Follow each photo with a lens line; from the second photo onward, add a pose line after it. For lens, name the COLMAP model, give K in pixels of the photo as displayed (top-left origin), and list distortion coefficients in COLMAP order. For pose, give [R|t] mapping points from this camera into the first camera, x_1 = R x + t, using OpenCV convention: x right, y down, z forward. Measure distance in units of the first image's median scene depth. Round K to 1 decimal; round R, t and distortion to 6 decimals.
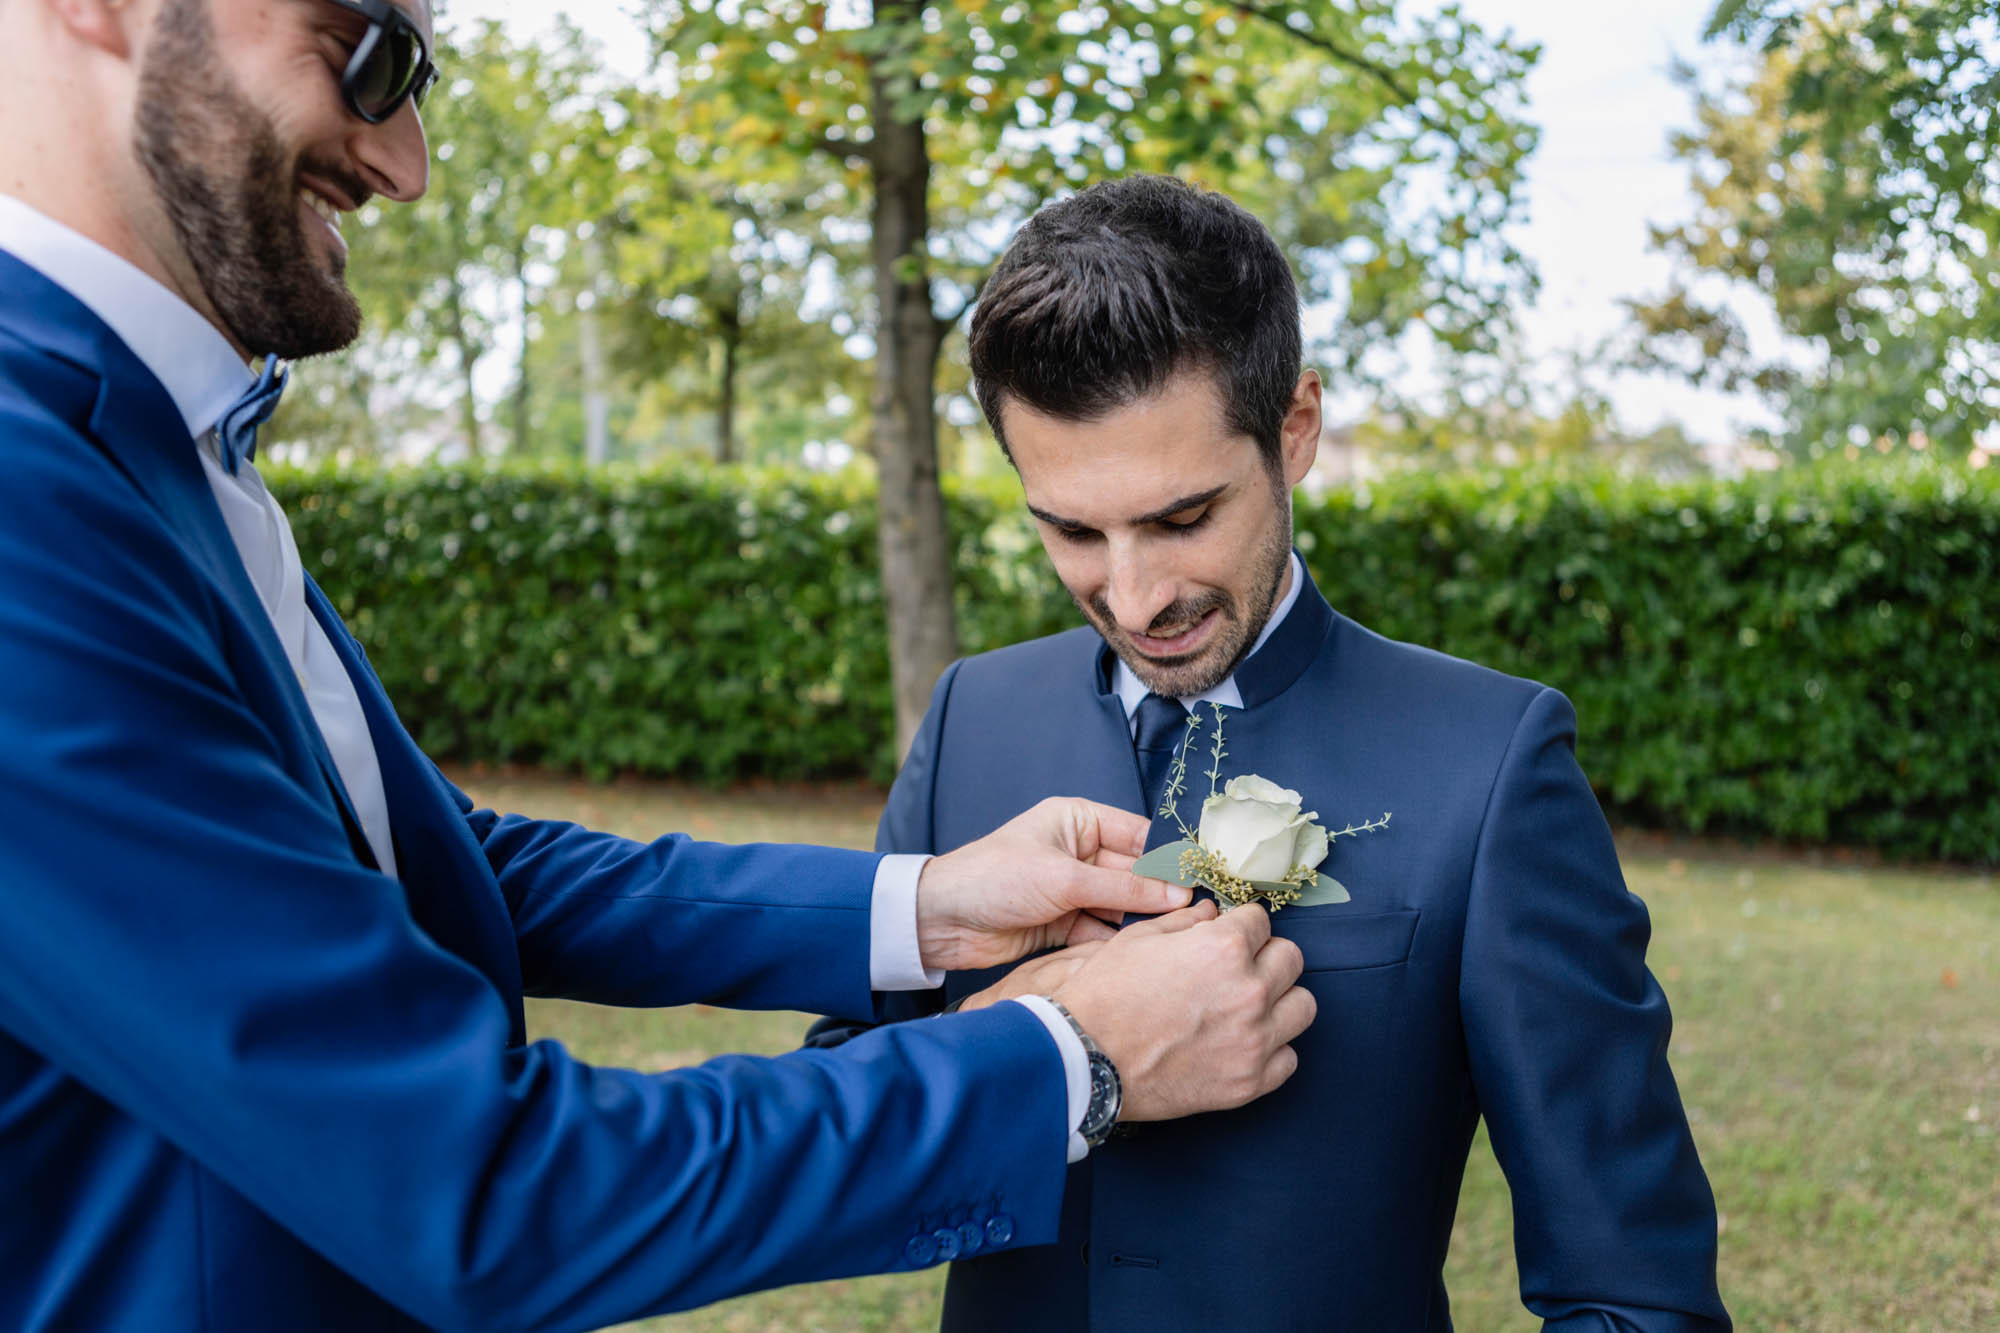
lens RADIAL K [[1652.1, 0, 1000.0], [0, 1652.1, 666.5], [0, 0, 1]] dist [0.015990, -0.003421]
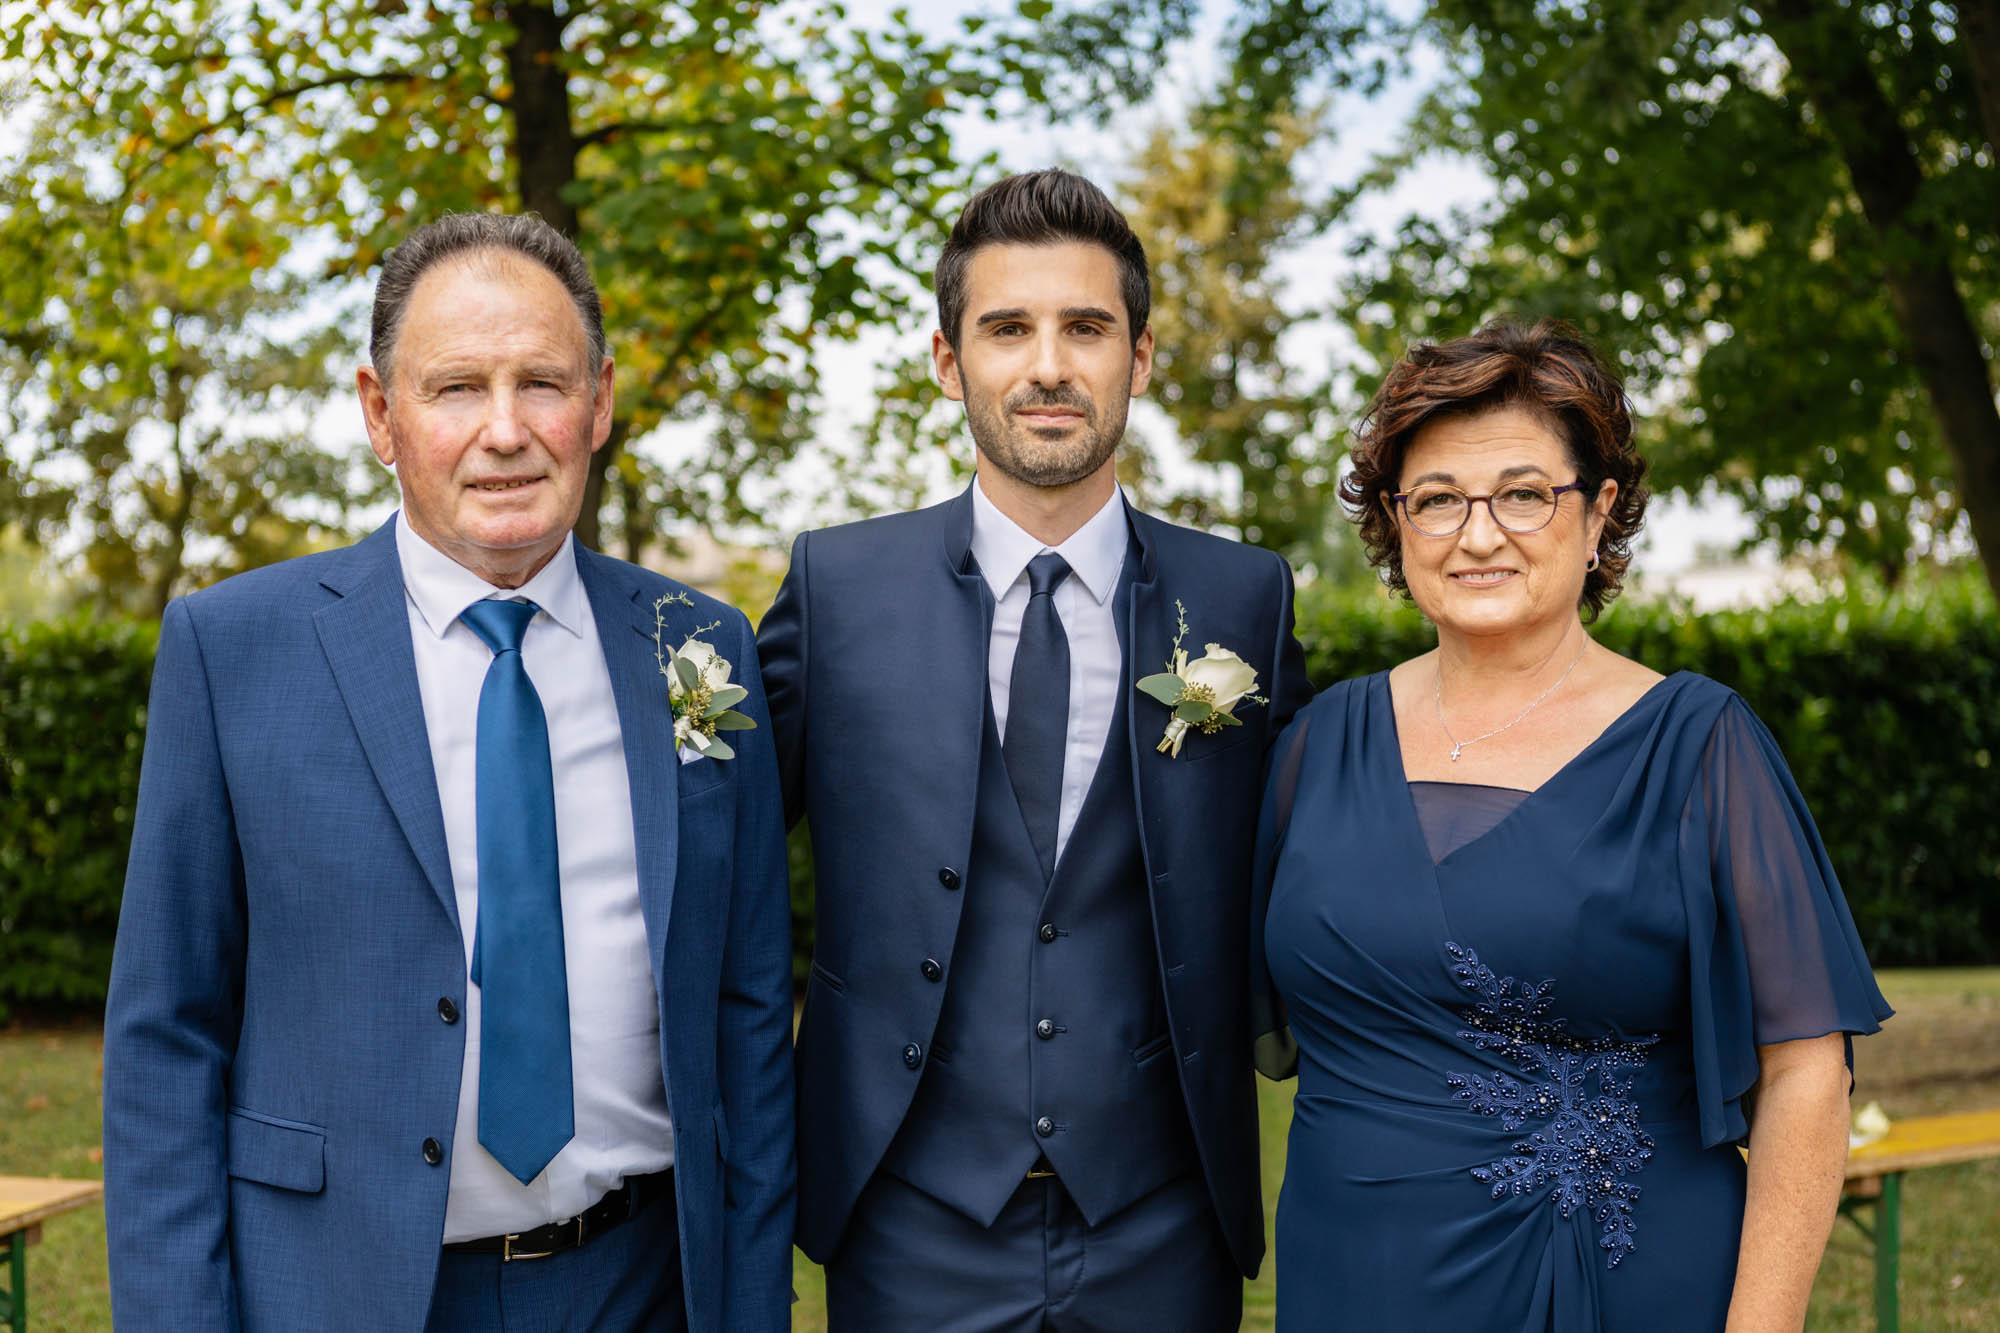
lens RADIAL K [[2528.3, 0, 995.8], [0, 2528.3, 722.8], [0, 0, 1]] dist [-0.006473, 0.002873]
pose [[0.914998, -0.038562, 0.401611, -0.310242], [0.072920, 0.994835, -0.070611, 0.051367], [-0.396814, 0.093894, 0.913084, -0.330402]]
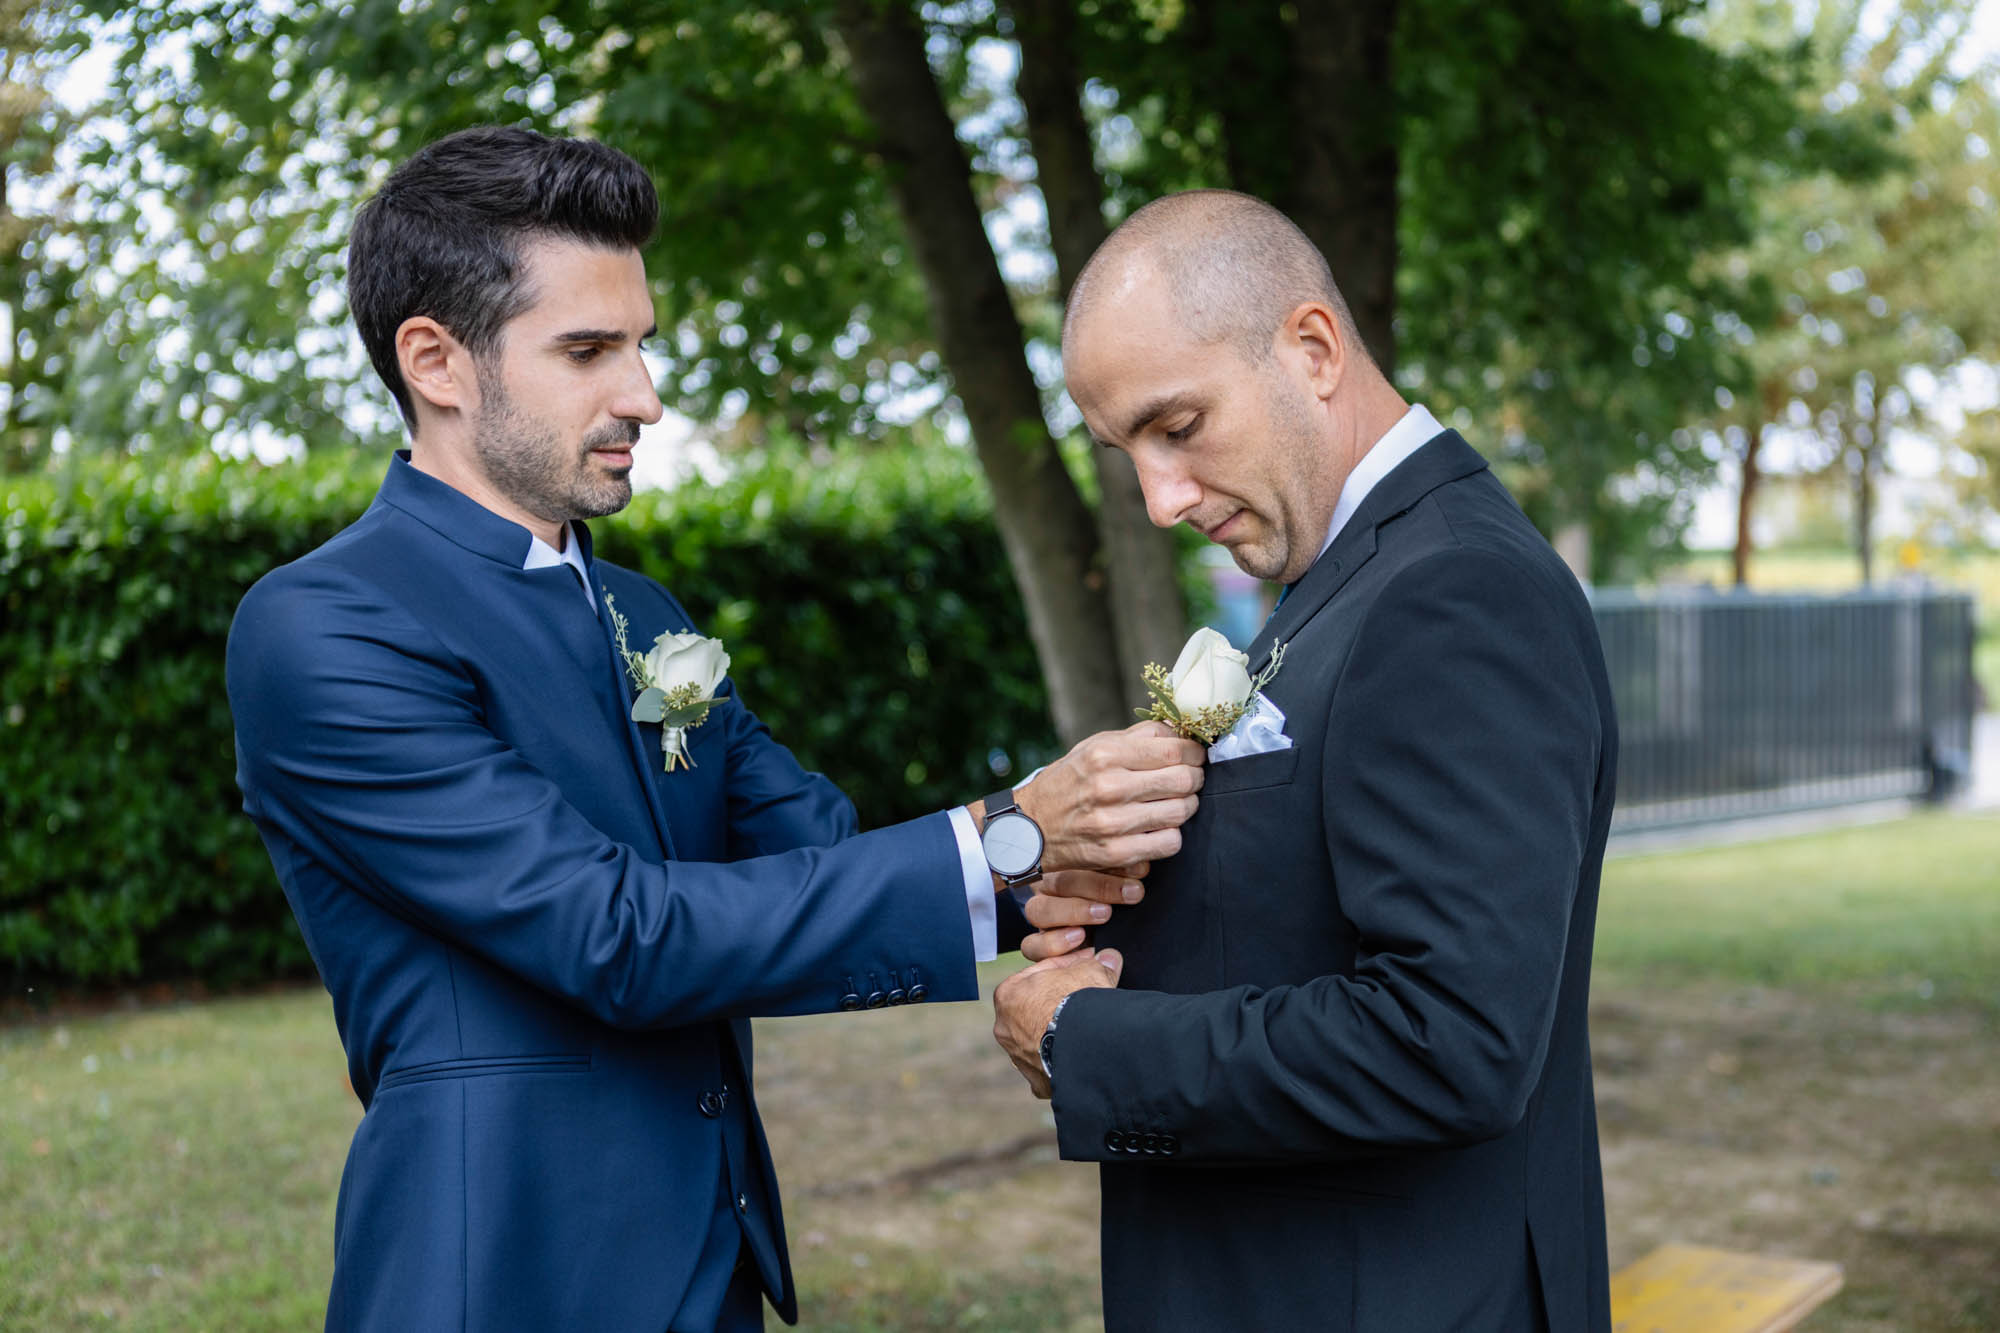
lens RADIAL K [[2655.5, 0, 1000.0], [0, 2655.5, 666.5], [0, 0, 1]] dist [-0.026008, -0.023810]
pose [[0.665729, -0.070575, 0.742849, -0.113150], [0.112381, 0.993645, -0.006312, 0.018097], [-0.737682, 0.087684, 0.669430, -0.083714]]
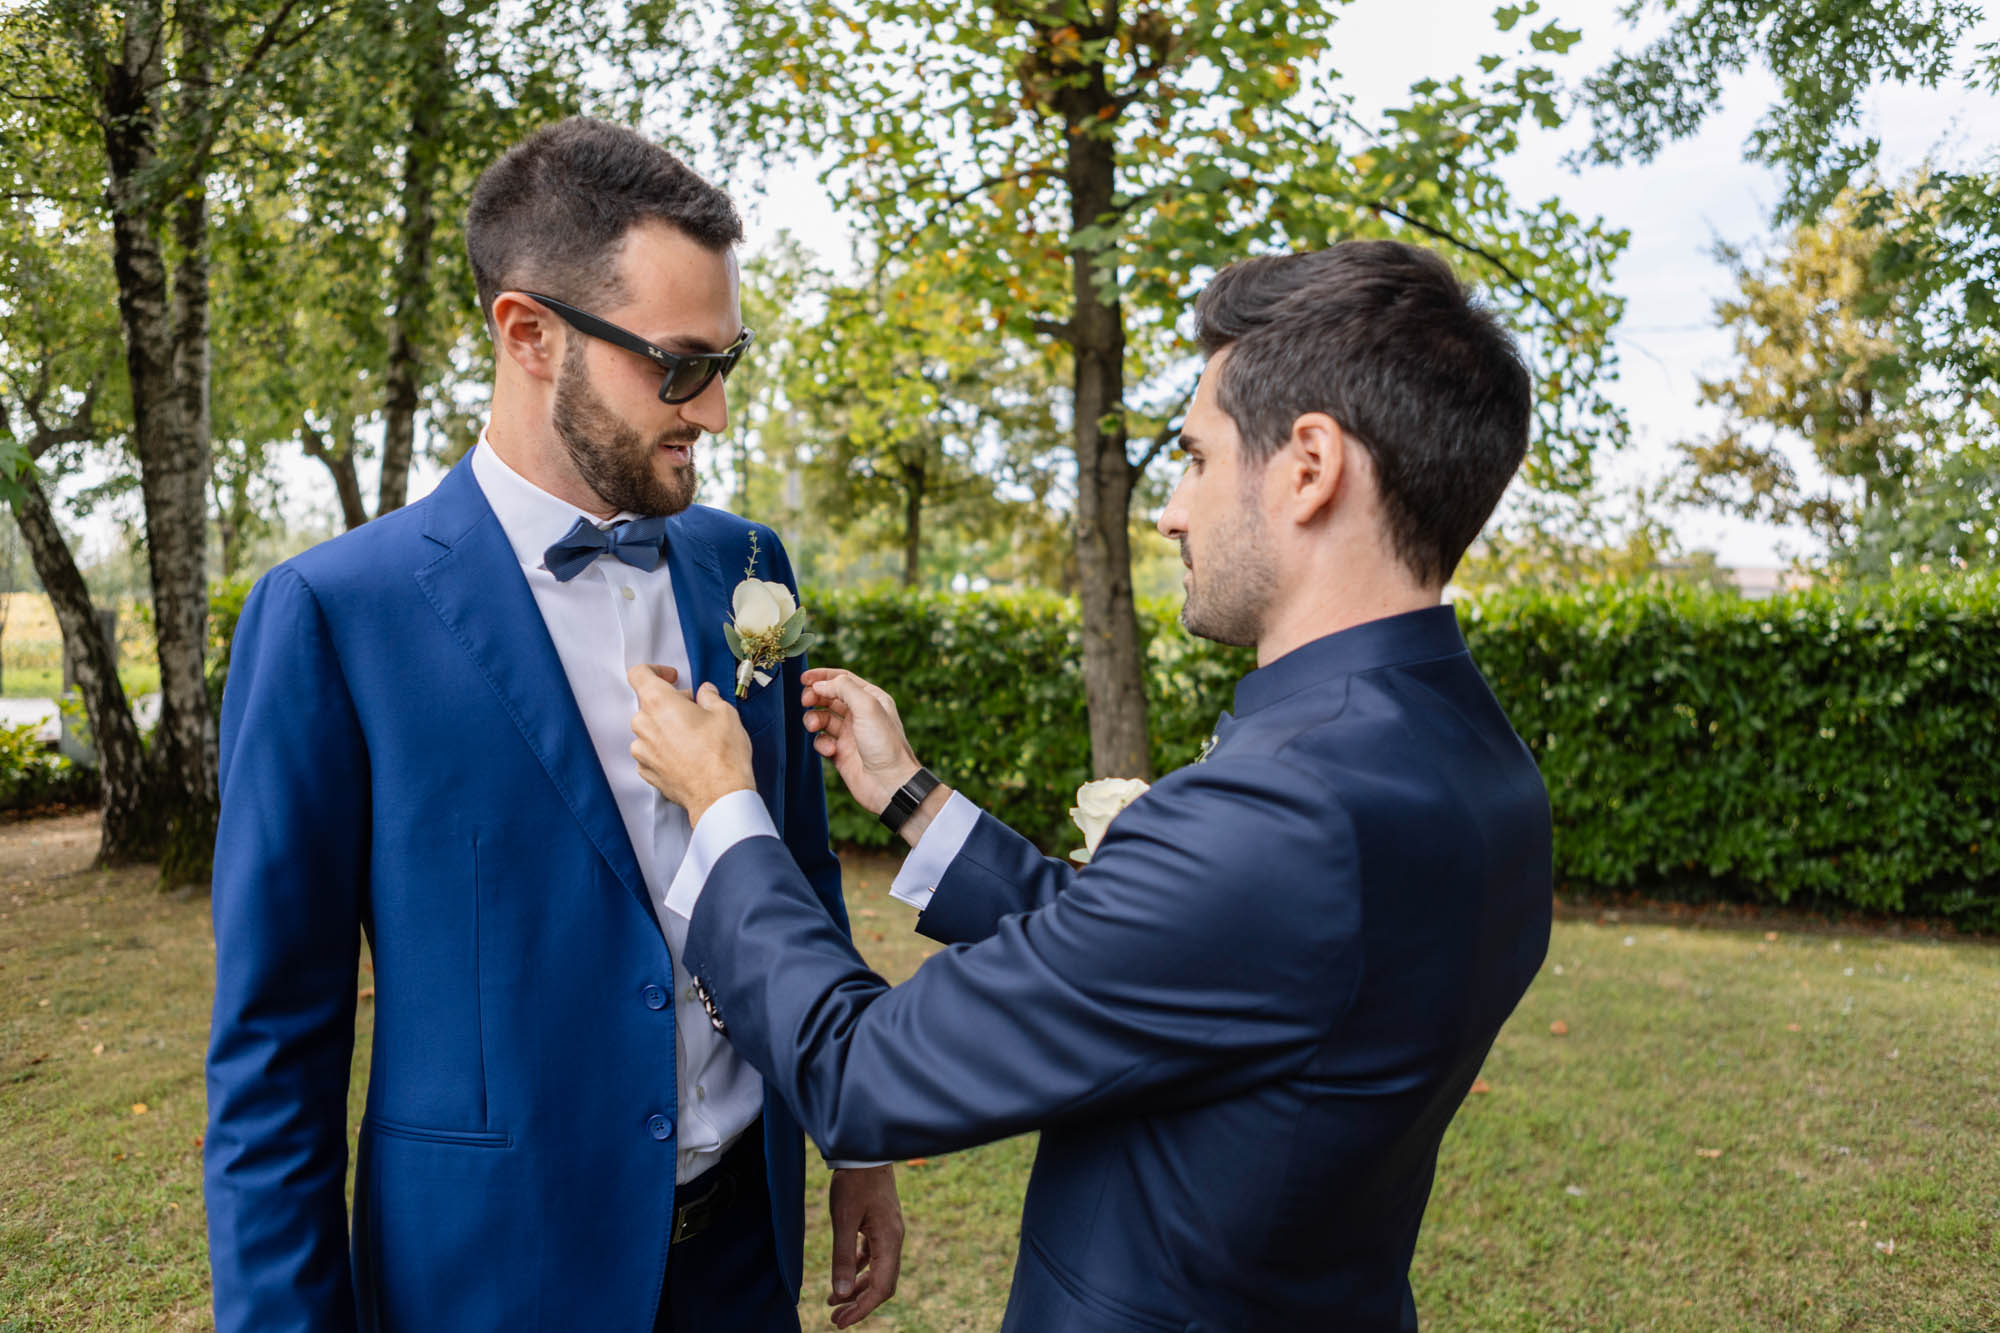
lens RADIAL K [[1402.2, 0, 1000.0], [0, 1402.2, 666.5], [0, 0, 1]] dist [0.003518, 0.003700]
pose [[0.996830, -0.003393, -0.079492, -0.037160], [-0.002121, 0.997602, -0.069186, 0.004881], [0.079536, 0.069135, 0.994432, -0.008619]]
